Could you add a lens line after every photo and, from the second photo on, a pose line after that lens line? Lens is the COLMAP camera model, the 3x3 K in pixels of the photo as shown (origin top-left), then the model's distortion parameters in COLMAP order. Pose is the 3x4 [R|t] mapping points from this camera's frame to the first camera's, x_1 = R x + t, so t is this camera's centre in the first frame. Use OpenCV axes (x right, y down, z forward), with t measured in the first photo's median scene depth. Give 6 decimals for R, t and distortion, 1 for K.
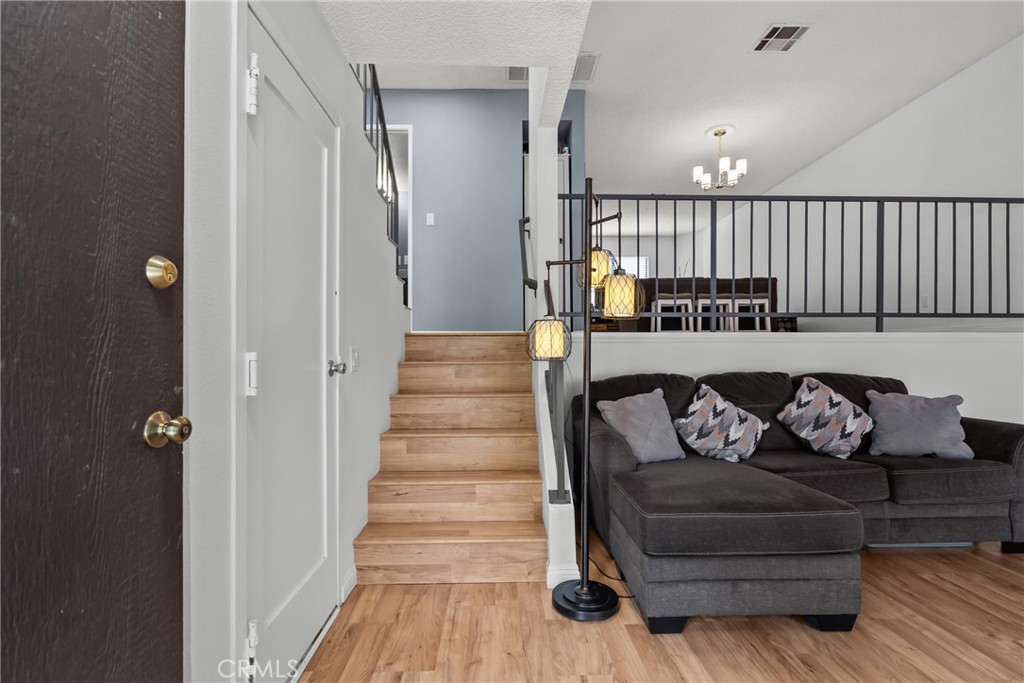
lens RADIAL K [[465.8, 0, 509.4], [0, 465.8, 355.7], [0, 0, 1]] dist [-0.000259, 0.000850]
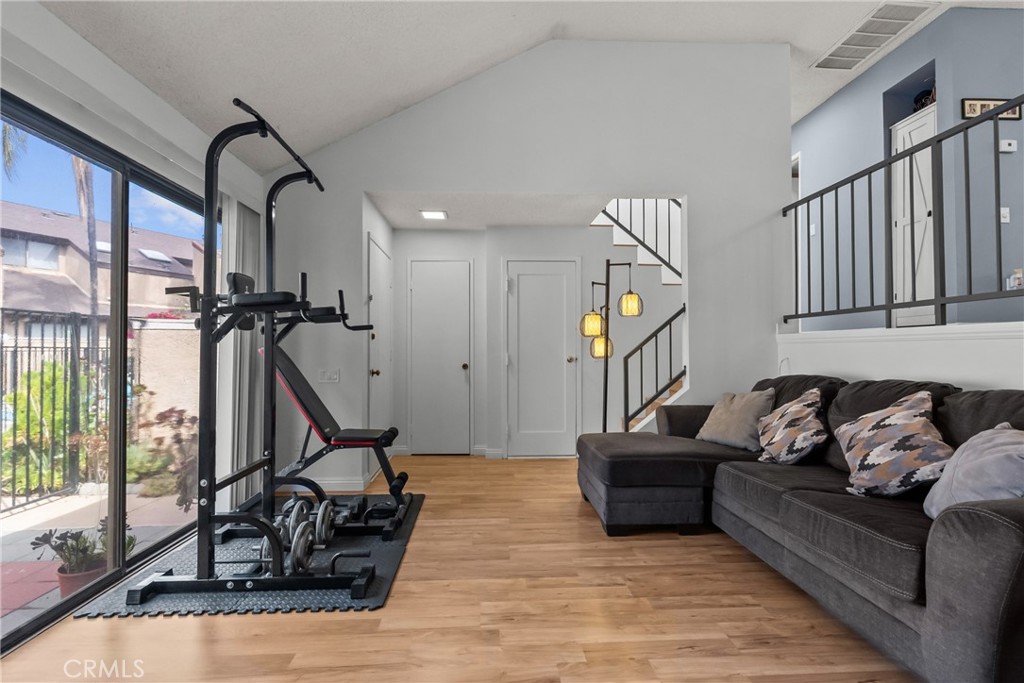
lens RADIAL K [[465.8, 0, 511.9], [0, 465.8, 345.4], [0, 0, 1]] dist [-0.000259, 0.000850]
pose [[0.039325, -0.008978, -0.999186, 1.432457], [0.004131, 0.999953, -0.008822, -0.024315], [0.999218, -0.003781, 0.039361, 0.385914]]
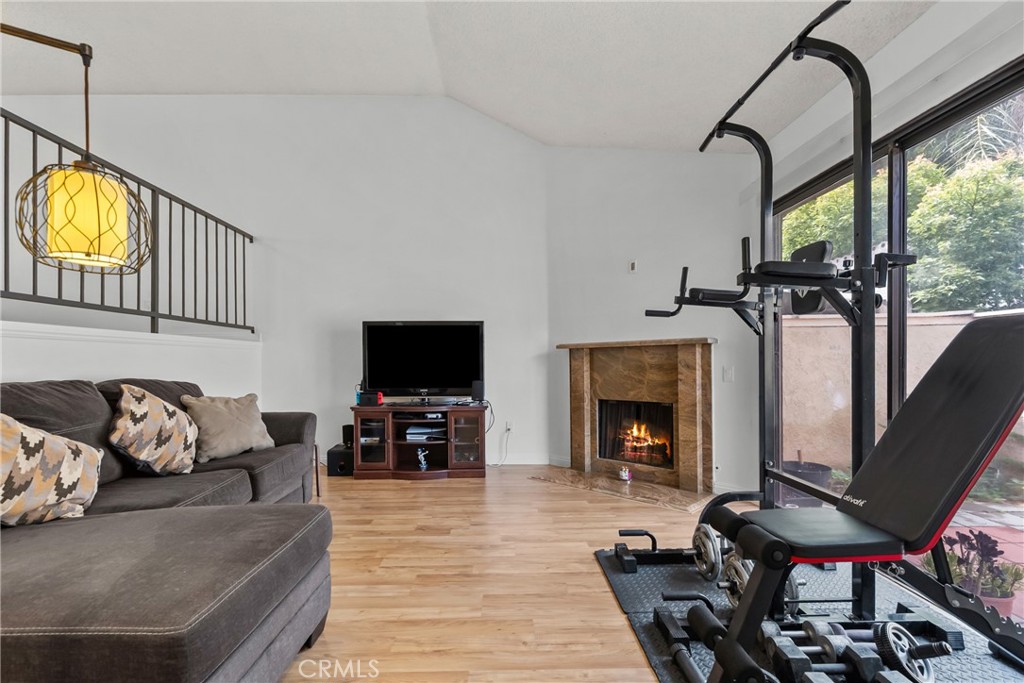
lens RADIAL K [[465.8, 0, 511.0], [0, 465.8, 372.8], [0, 0, 1]] dist [-0.000259, 0.000850]
pose [[0.005788, -0.019674, 0.999790, -0.160497], [0.000542, 0.999806, 0.019671, 0.011574], [-0.999983, 0.000428, 0.005798, 0.368060]]
